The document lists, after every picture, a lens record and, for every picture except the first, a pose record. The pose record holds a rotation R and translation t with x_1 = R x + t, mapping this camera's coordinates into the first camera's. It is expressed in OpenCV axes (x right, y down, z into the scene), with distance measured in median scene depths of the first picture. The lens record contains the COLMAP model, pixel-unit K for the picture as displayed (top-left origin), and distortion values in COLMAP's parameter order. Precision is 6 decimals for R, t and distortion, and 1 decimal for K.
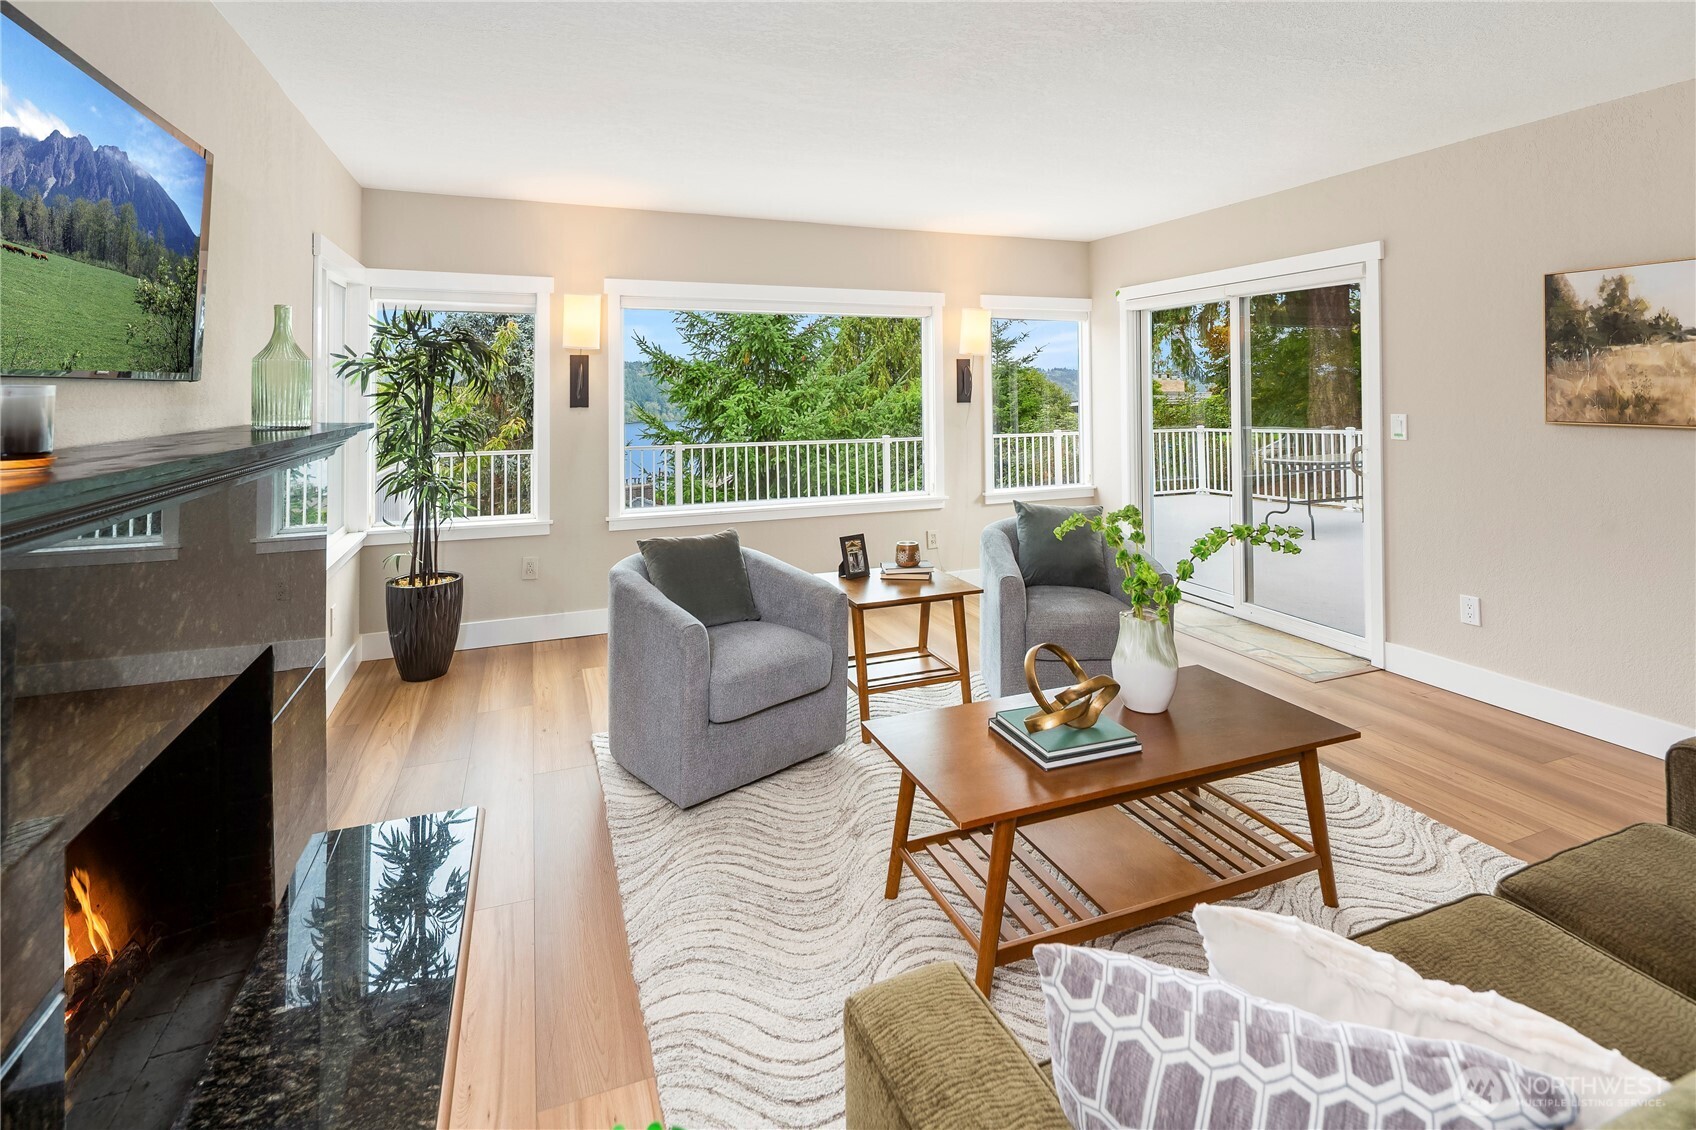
lens RADIAL K [[828.8, 0, 875.4], [0, 828.8, 382.5], [0, 0, 1]] dist [0.000999, -0.001331]
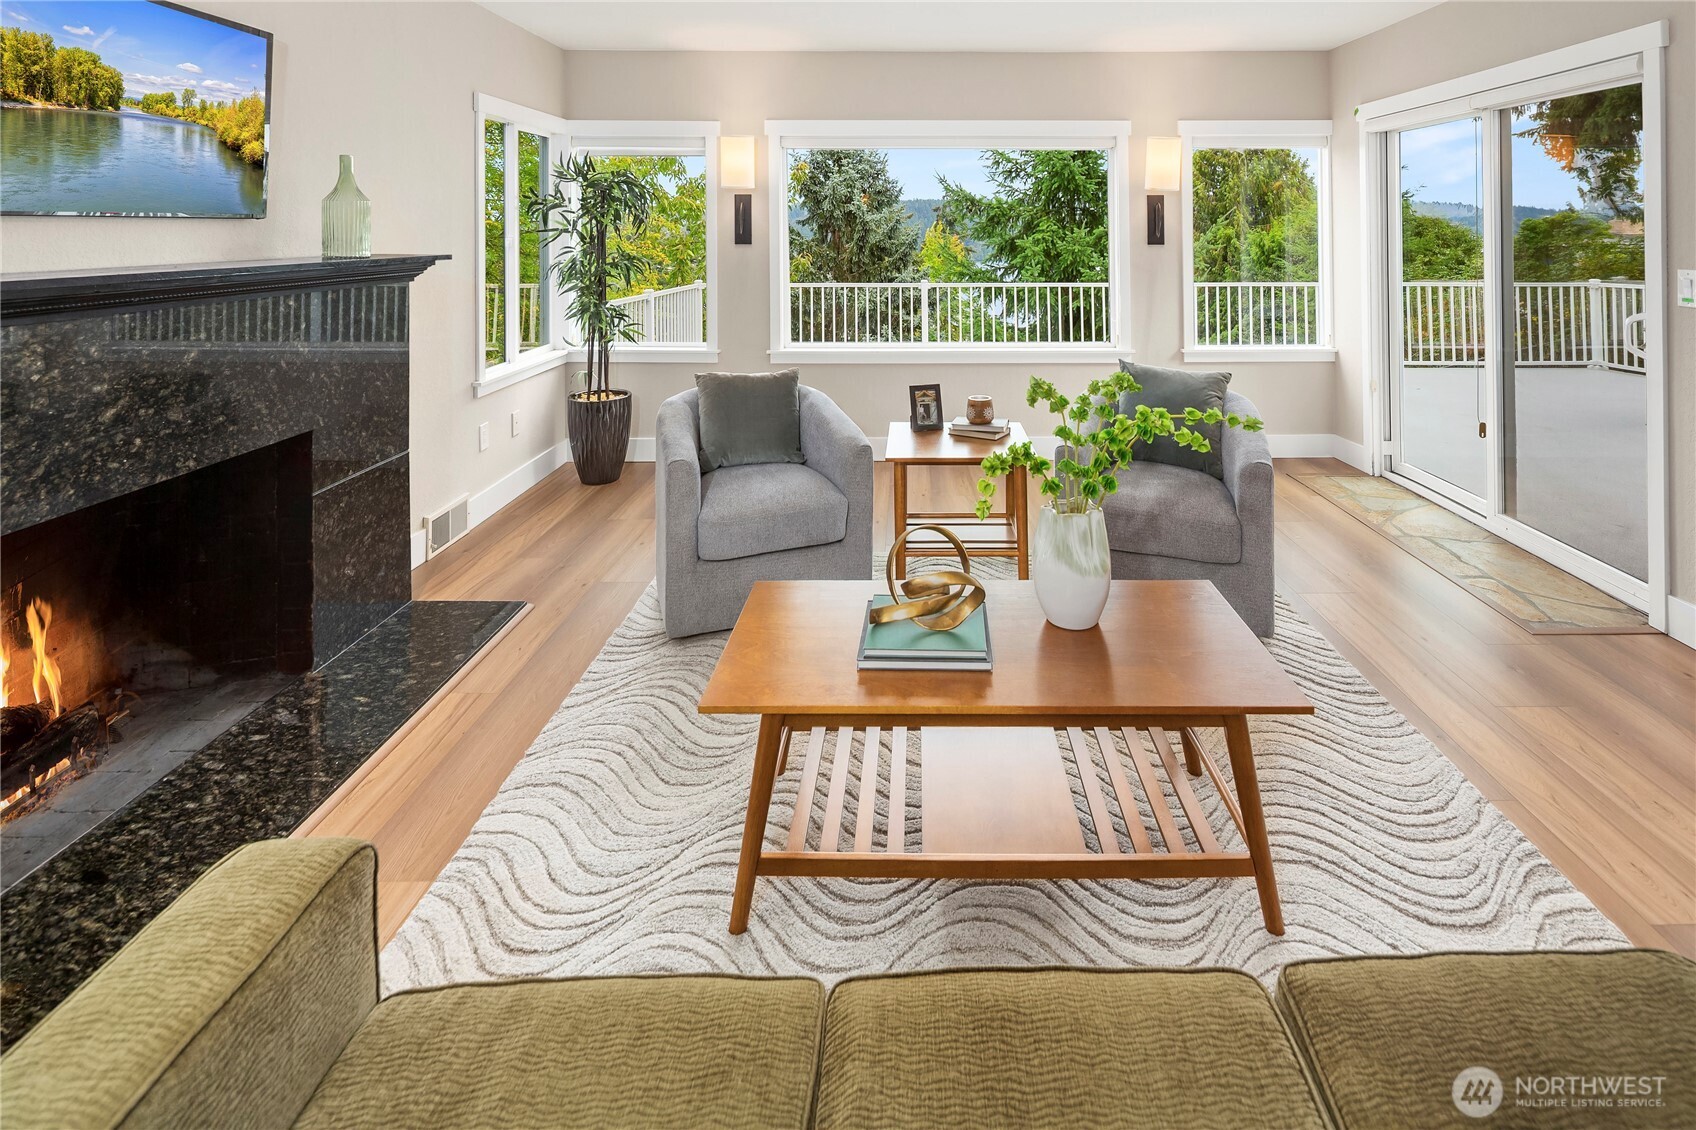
lens RADIAL K [[844.4, 0, 908.0], [0, 844.4, 239.2], [0, 0, 1]] dist [0.012070, -0.010582]
pose [[0.926754, 0.011817, -0.375484, 0.246752], [-0.003628, 0.999740, 0.022508, -0.001192], [0.375652, -0.019497, 0.926556, 0.088838]]
